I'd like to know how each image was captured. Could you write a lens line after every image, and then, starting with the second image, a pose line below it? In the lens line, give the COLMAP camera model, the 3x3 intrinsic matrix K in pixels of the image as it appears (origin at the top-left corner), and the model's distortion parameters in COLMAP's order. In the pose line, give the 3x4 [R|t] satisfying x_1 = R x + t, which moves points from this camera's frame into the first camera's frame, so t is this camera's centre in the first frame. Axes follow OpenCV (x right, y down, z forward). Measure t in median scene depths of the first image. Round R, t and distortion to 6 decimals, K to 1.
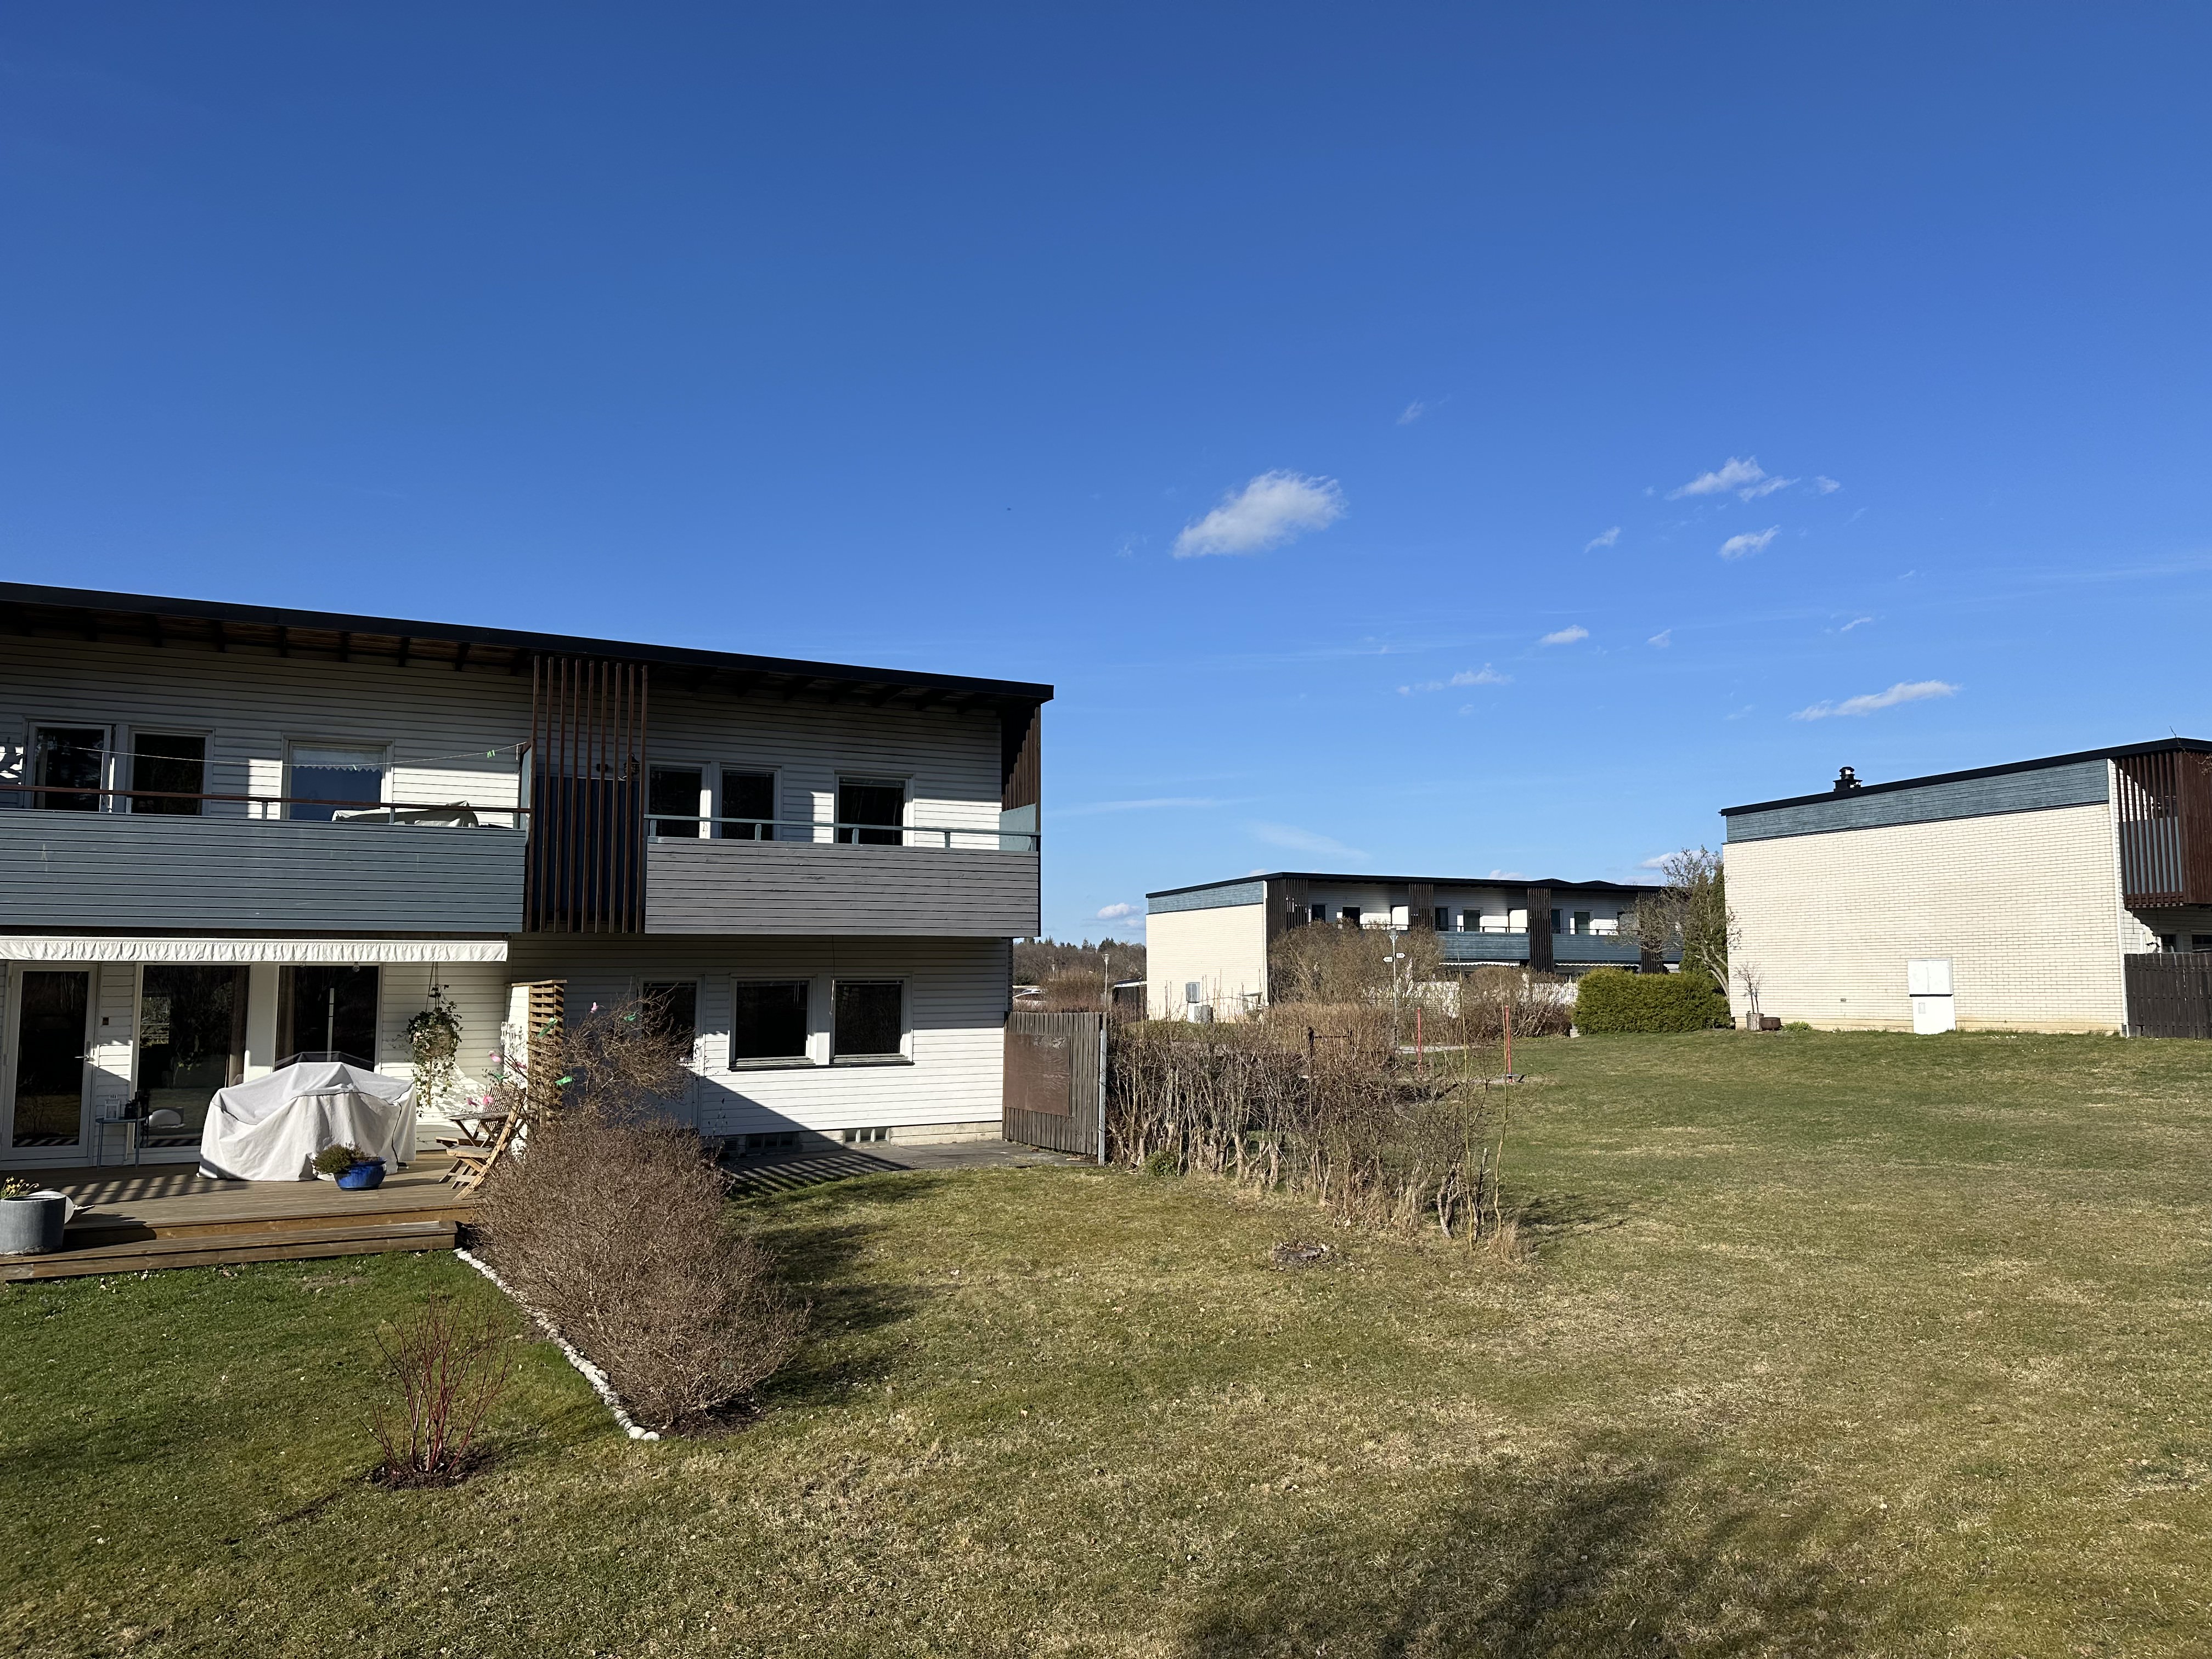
lens RADIAL K [[1513.2, 0, 1149.1], [0, 1513.2, 826.0], [0, 0, 1]] dist [0.127157, -0.191407]
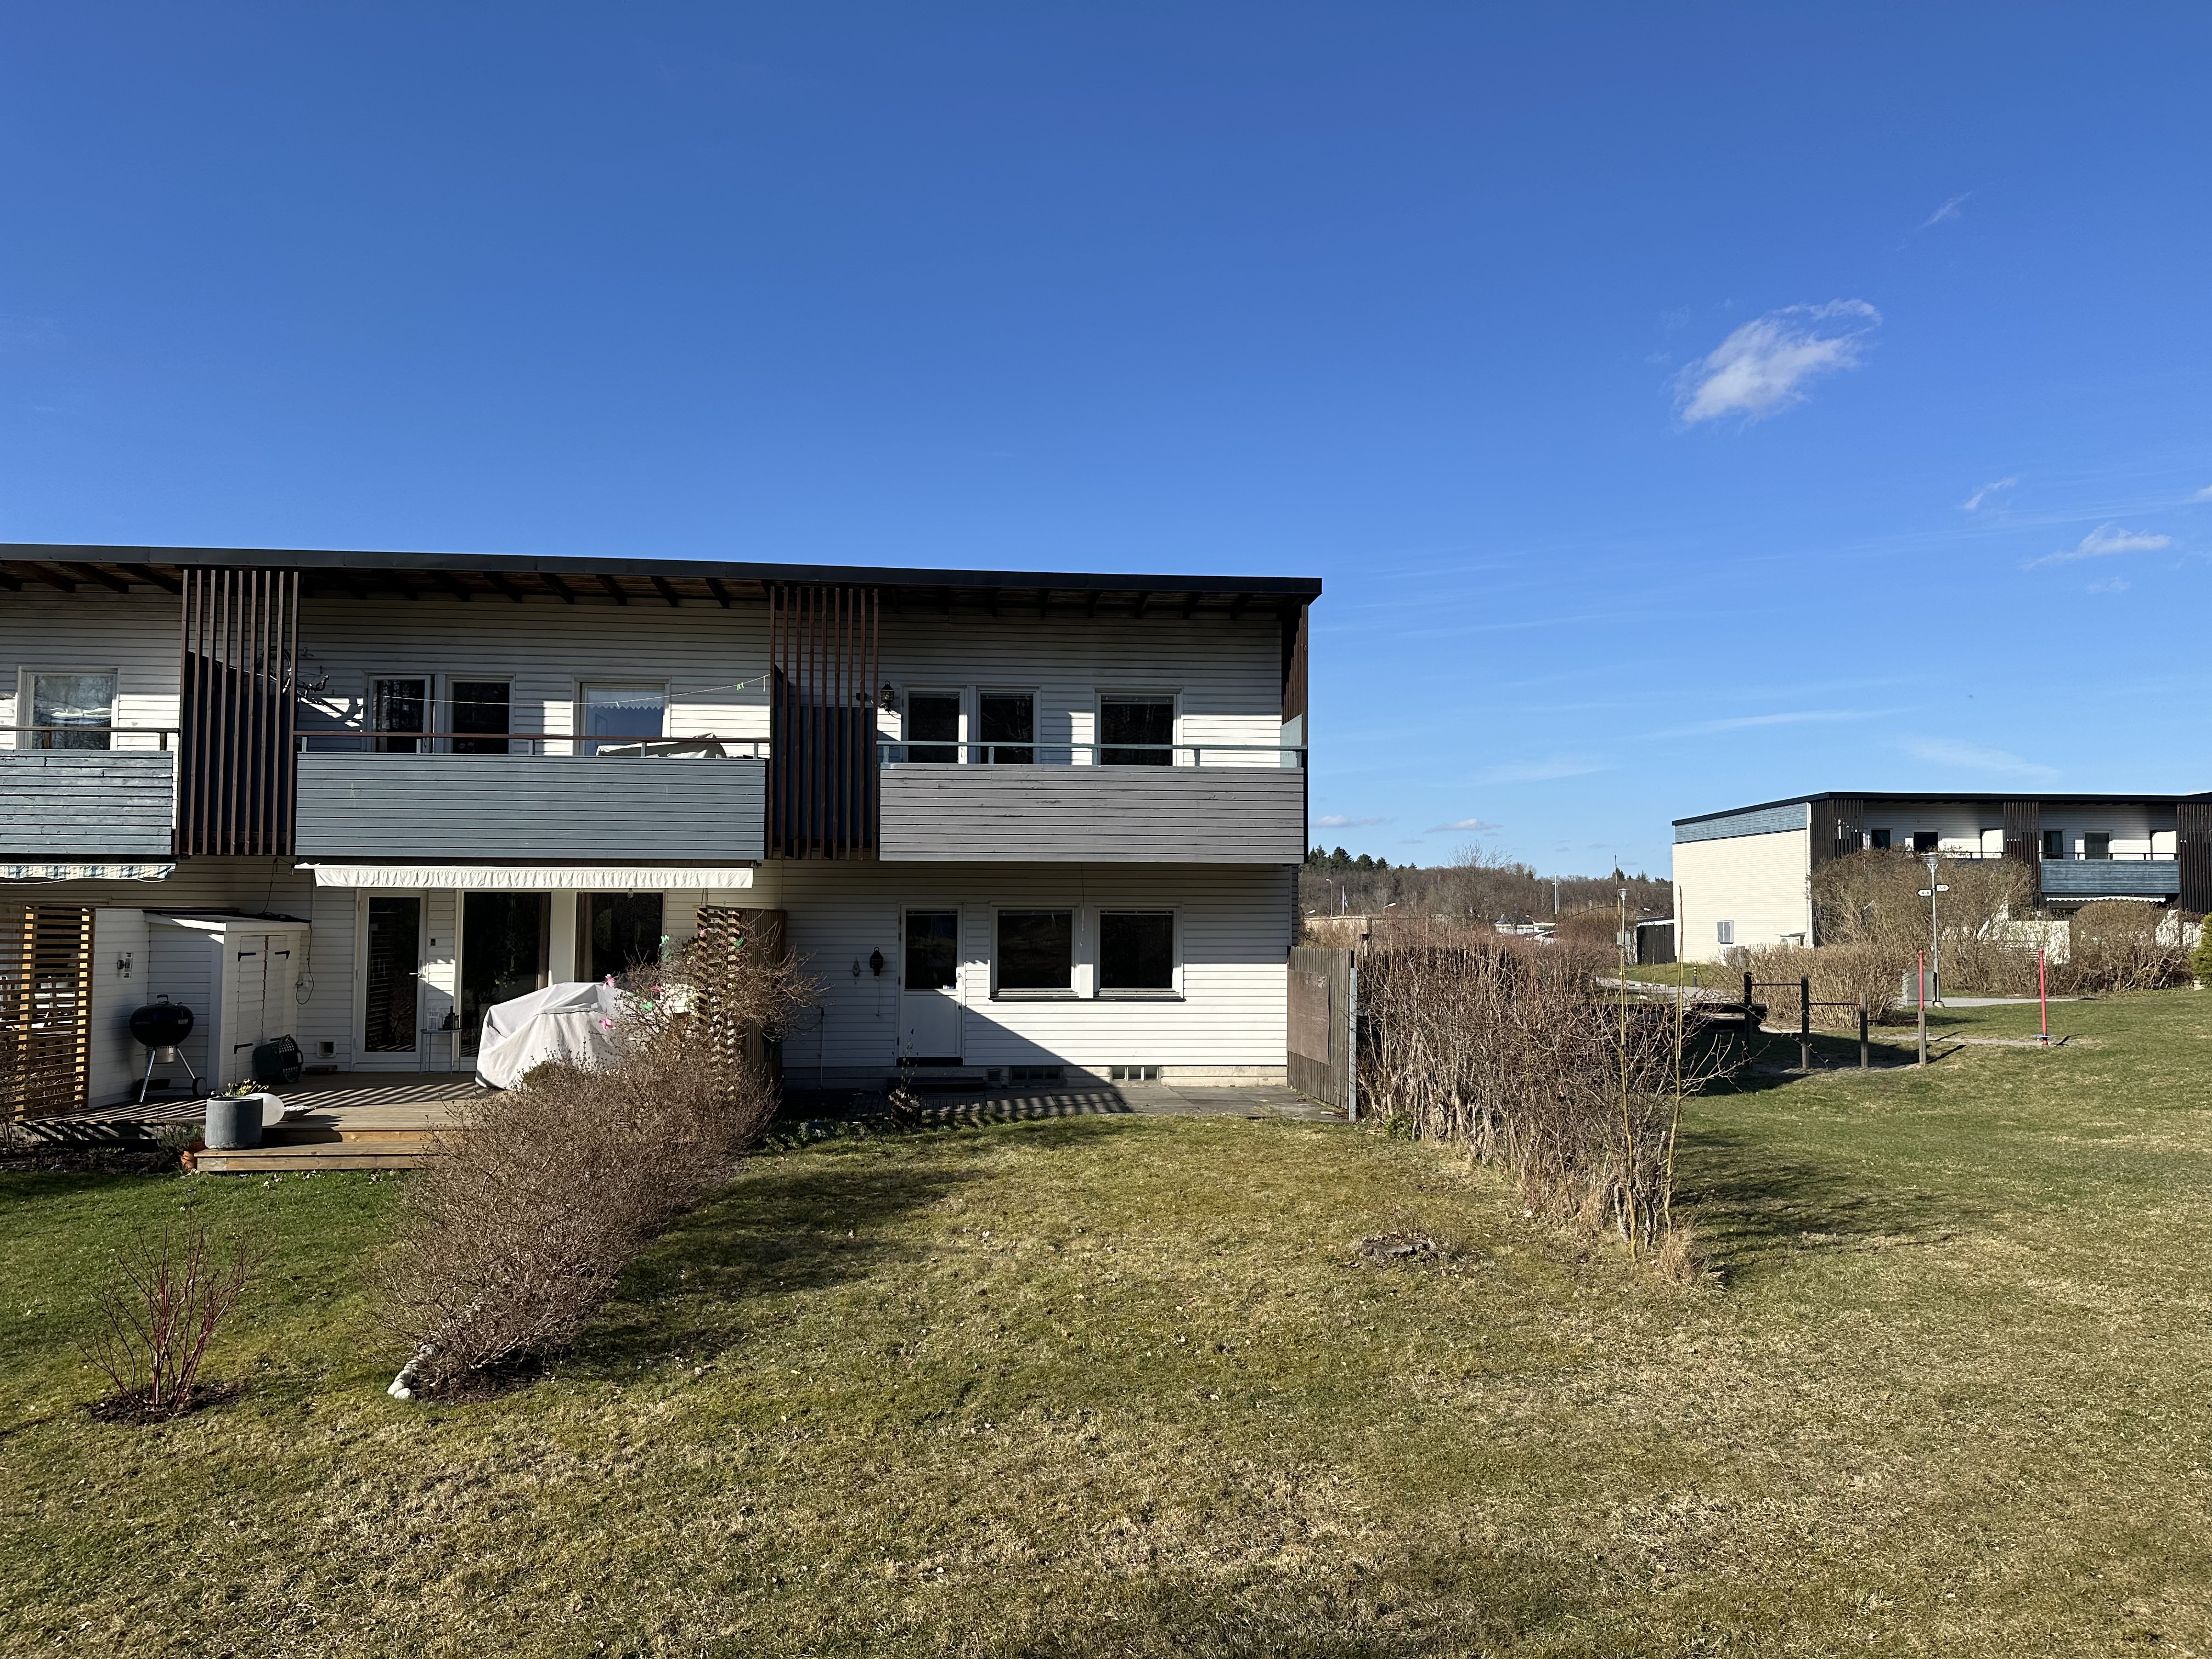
lens RADIAL K [[1543.0, 0, 1089.4], [0, 1543.0, 816.9], [0, 0, 1]] dist [0.097699, -0.123094]
pose [[0.925180, -0.017583, -0.379122, 0.158487], [0.032095, 0.998973, 0.031990, 0.013002], [0.378170, -0.041765, 0.924793, 0.113961]]
